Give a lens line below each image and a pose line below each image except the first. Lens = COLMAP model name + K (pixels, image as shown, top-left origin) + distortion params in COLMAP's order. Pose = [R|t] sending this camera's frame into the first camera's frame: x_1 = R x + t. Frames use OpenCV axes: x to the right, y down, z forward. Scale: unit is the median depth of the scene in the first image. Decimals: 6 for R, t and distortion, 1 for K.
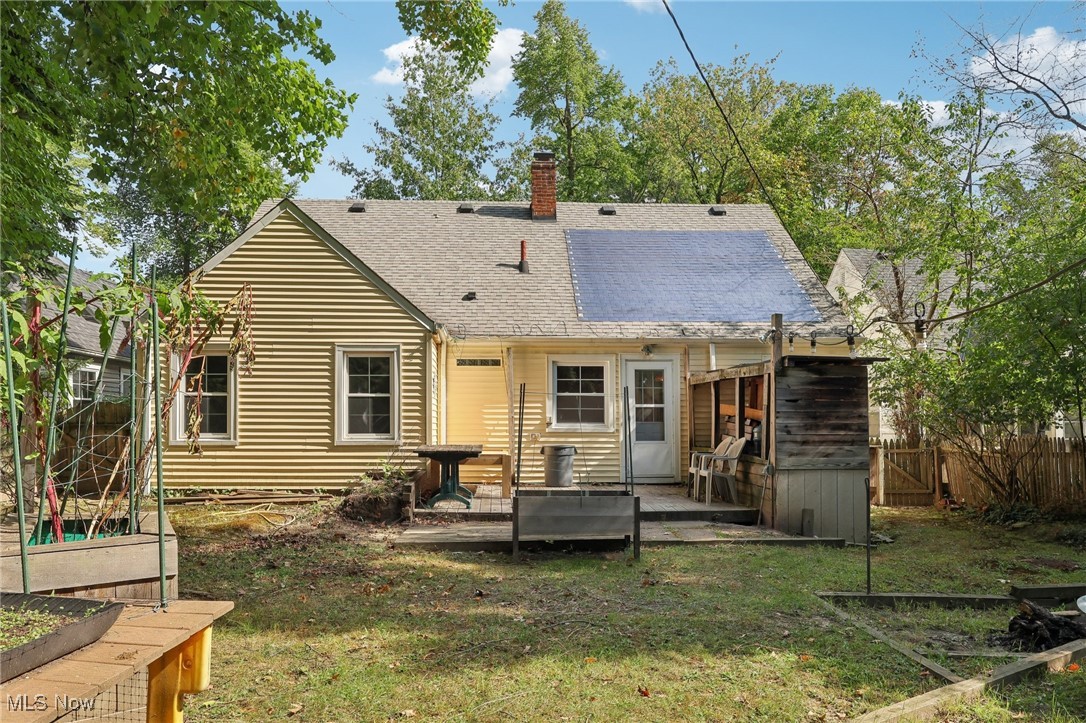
lens RADIAL K [[757.1, 0, 539.1], [0, 757.1, 422.5], [0, 0, 1]] dist [-0.012645, -0.002602]
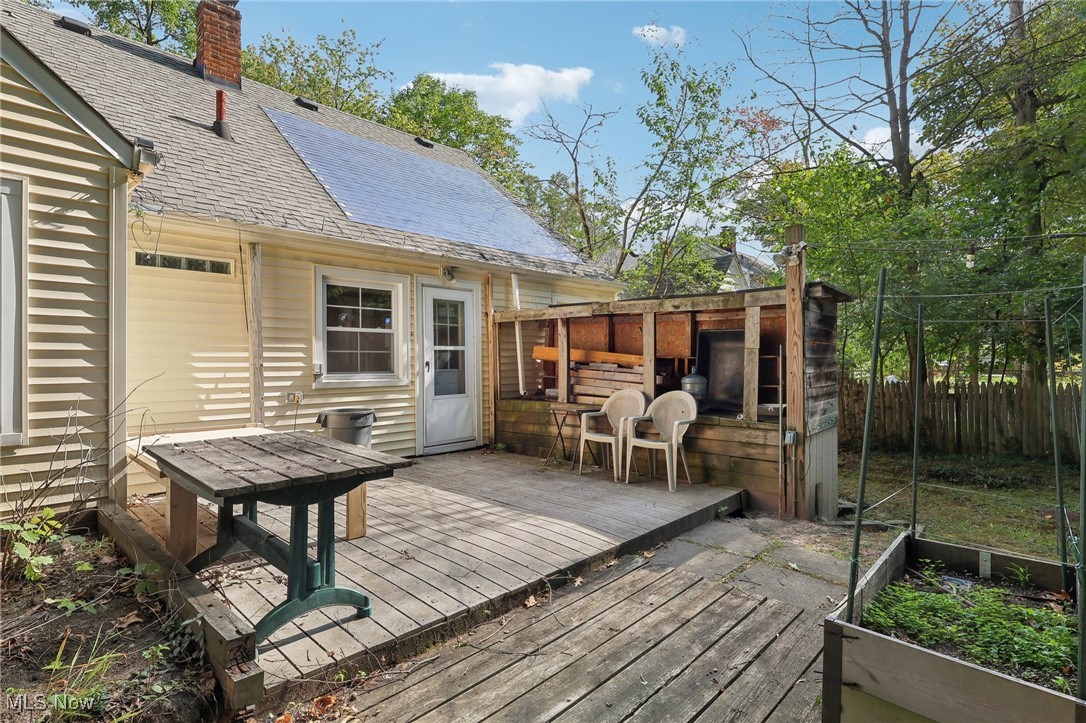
lens RADIAL K [[542.3, 0, 540.8], [0, 542.3, 354.7], [0, 0, 1]] dist [-0.001808, 0.000005]
pose [[0.728873, 0.002575, 0.684644, -0.157453], [0.007518, 0.999903, -0.011764, -0.008762], [-0.684608, 0.013722, 0.728783, 0.546158]]
